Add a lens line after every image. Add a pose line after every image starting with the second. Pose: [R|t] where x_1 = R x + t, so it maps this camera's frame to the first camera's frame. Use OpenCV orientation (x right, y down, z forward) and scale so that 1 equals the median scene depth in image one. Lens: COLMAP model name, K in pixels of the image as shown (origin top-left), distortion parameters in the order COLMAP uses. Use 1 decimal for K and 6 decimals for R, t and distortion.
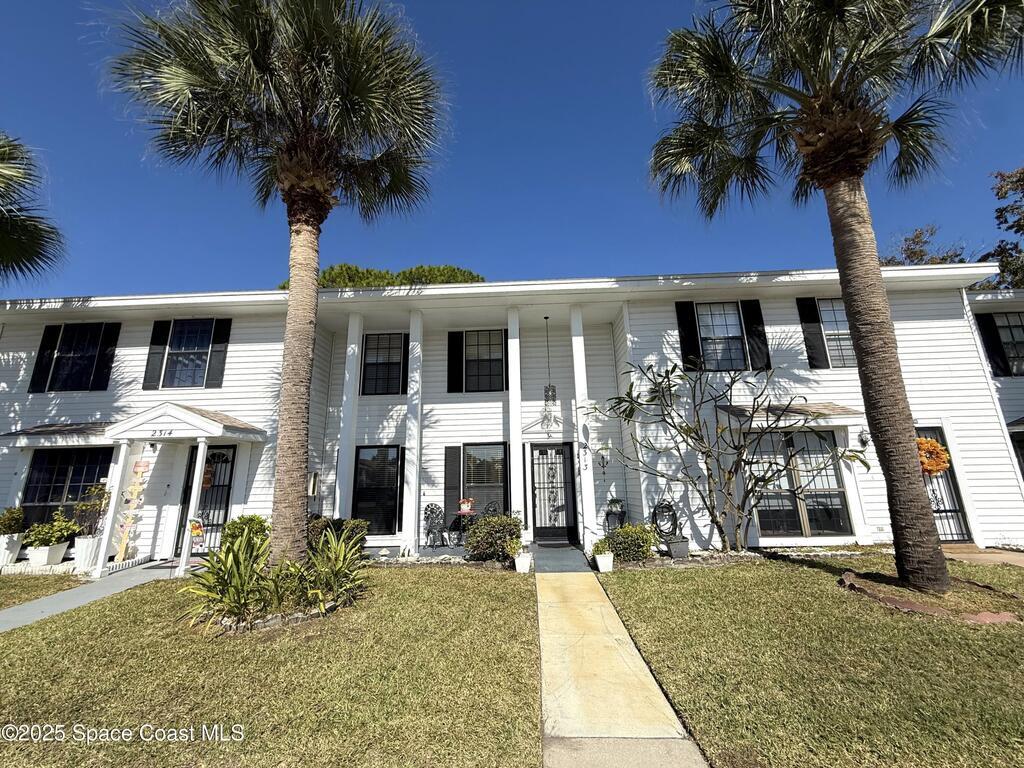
lens RADIAL K [[409.4, 0, 507.9], [0, 409.4, 384.3], [0, 0, 1]] dist [-0.001081, -0.000363]
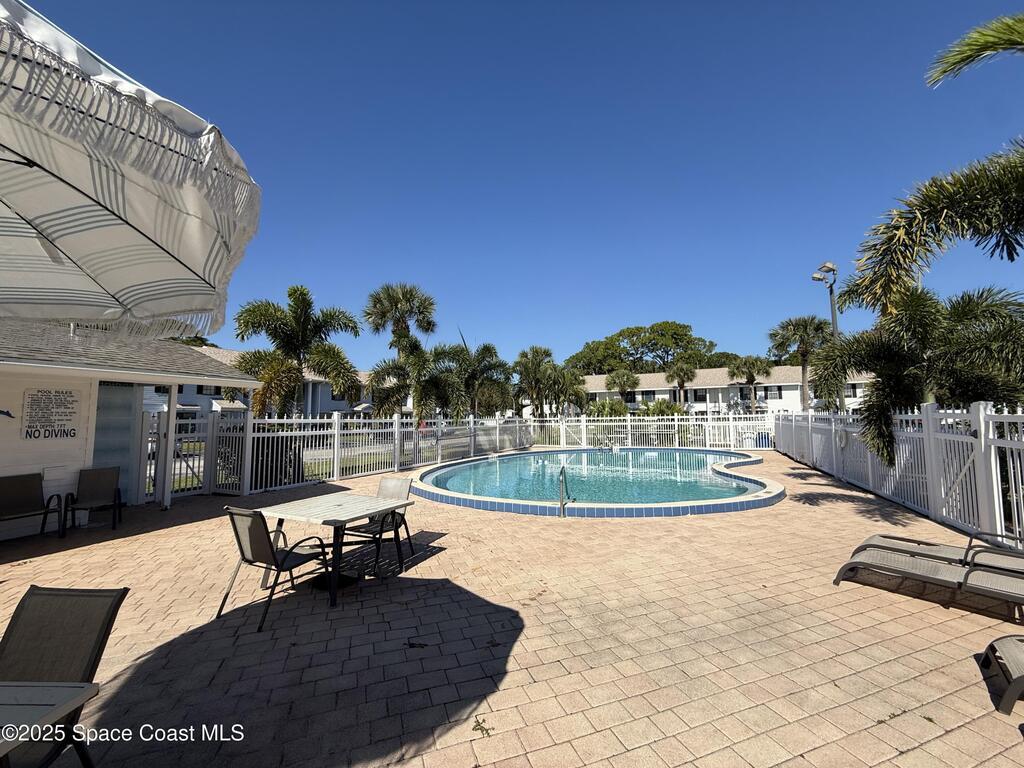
lens RADIAL K [[409.4, 0, 507.9], [0, 409.4, 384.3], [0, 0, 1]] dist [-0.001081, -0.000363]
pose [[0.906732, -0.015758, -0.421413, -0.101663], [0.083136, 0.986370, 0.141994, -1.230539], [0.413432, -0.163785, 0.895683, -5.040831]]
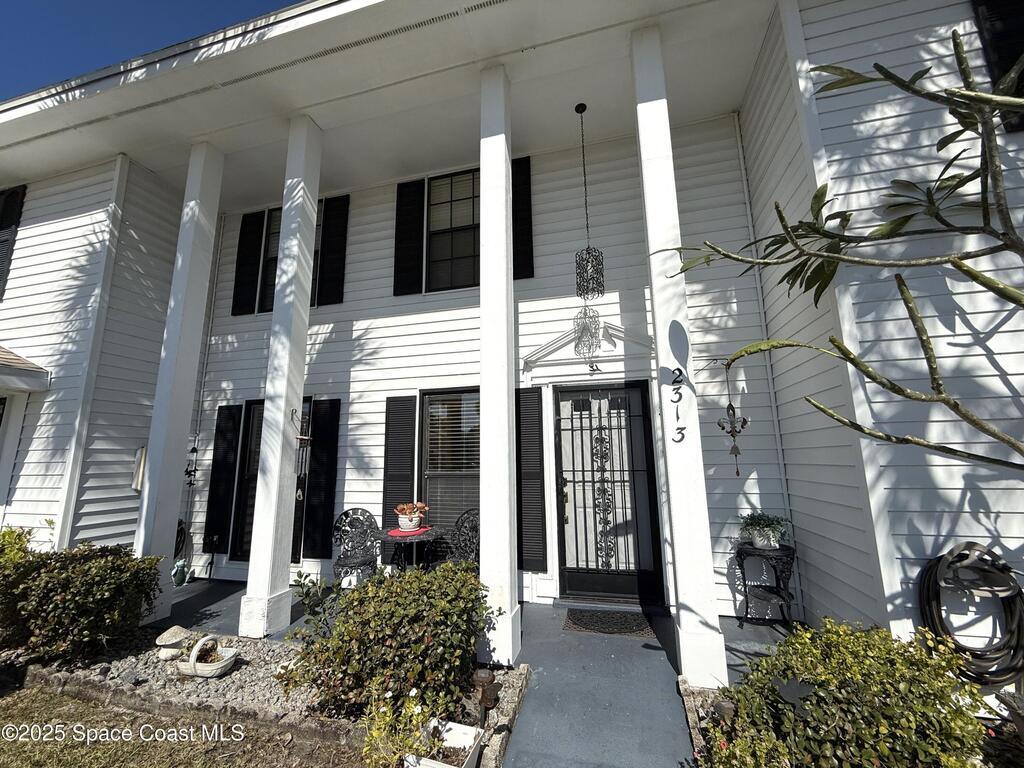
lens RADIAL K [[409.4, 0, 507.9], [0, 409.4, 384.3], [0, 0, 1]] dist [-0.001081, -0.000363]
pose [[0.976750, -0.030772, -0.212162, 0.105981], [0.044434, 0.997213, 0.059930, 0.114625], [0.209726, -0.067964, 0.975395, 0.548036]]
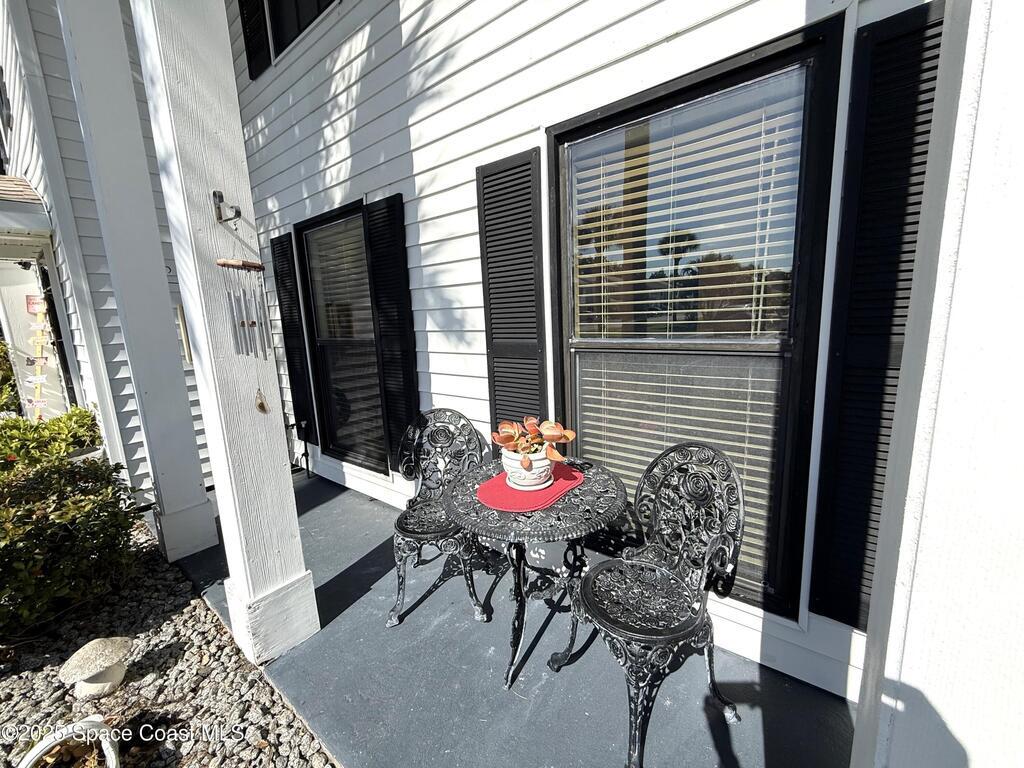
lens RADIAL K [[409.4, 0, 507.9], [0, 409.4, 384.3], [0, 0, 1]] dist [-0.001081, -0.000363]
pose [[0.806928, 0.086310, -0.584310, -0.002617], [0.167006, 0.915557, 0.365875, 0.185816], [0.566548, -0.392818, 0.724374, 0.827756]]
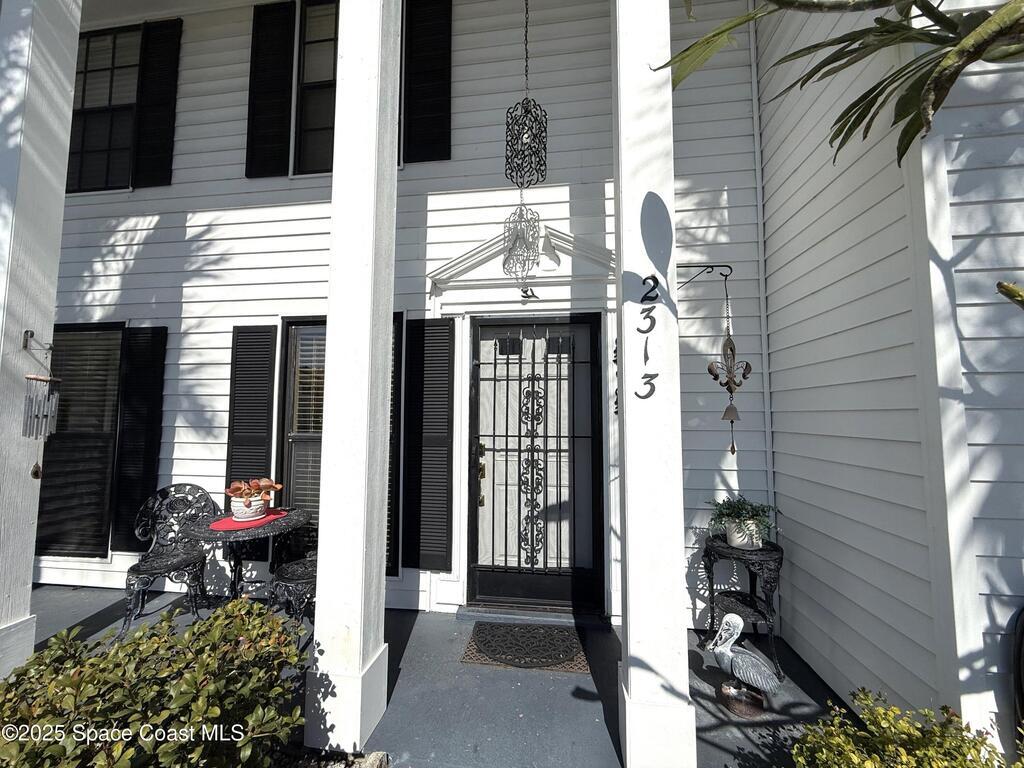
lens RADIAL K [[411.0, 0, 508.2], [0, 411.0, 383.0], [0, 0, 1]] dist [0.000669, -0.000115]
pose [[0.995059, 0.018742, -0.097497, 0.120907], [-0.002437, 0.986336, 0.164730, 0.145029], [0.099252, -0.163678, 0.981508, 0.684911]]
